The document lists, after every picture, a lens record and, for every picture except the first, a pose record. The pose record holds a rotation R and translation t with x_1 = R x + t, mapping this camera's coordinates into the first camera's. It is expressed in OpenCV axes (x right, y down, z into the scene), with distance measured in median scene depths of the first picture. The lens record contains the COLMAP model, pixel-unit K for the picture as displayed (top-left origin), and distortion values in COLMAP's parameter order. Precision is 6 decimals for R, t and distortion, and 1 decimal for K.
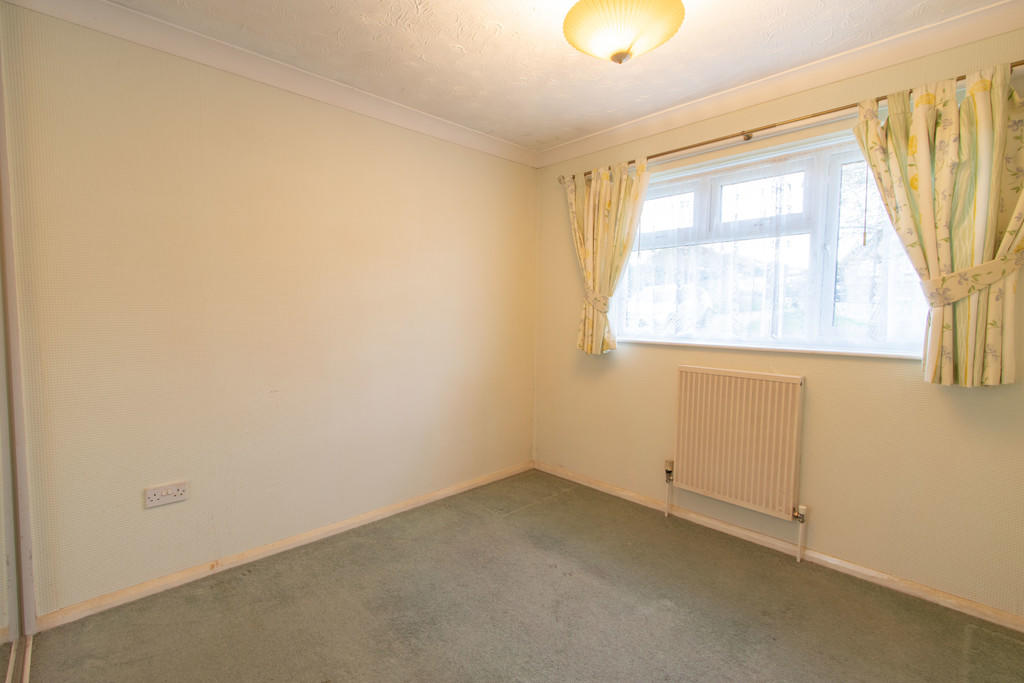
lens RADIAL K [[471.6, 0, 505.0], [0, 471.6, 344.0], [0, 0, 1]] dist [0.010316, -0.000786]
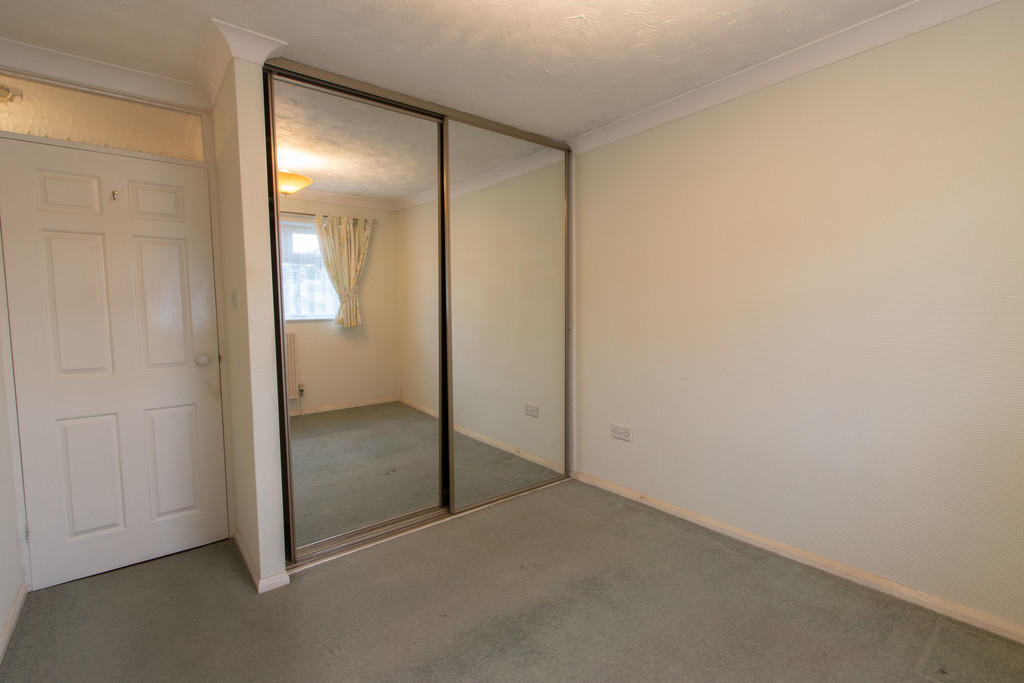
lens RADIAL K [[471.6, 0, 505.0], [0, 471.6, 344.0], [0, 0, 1]] dist [0.010316, -0.000786]
pose [[-0.083818, 0.065646, -0.994316, 0.723140], [-0.058898, 0.995757, 0.070706, -0.044258], [0.994739, 0.064489, -0.079596, 0.668733]]
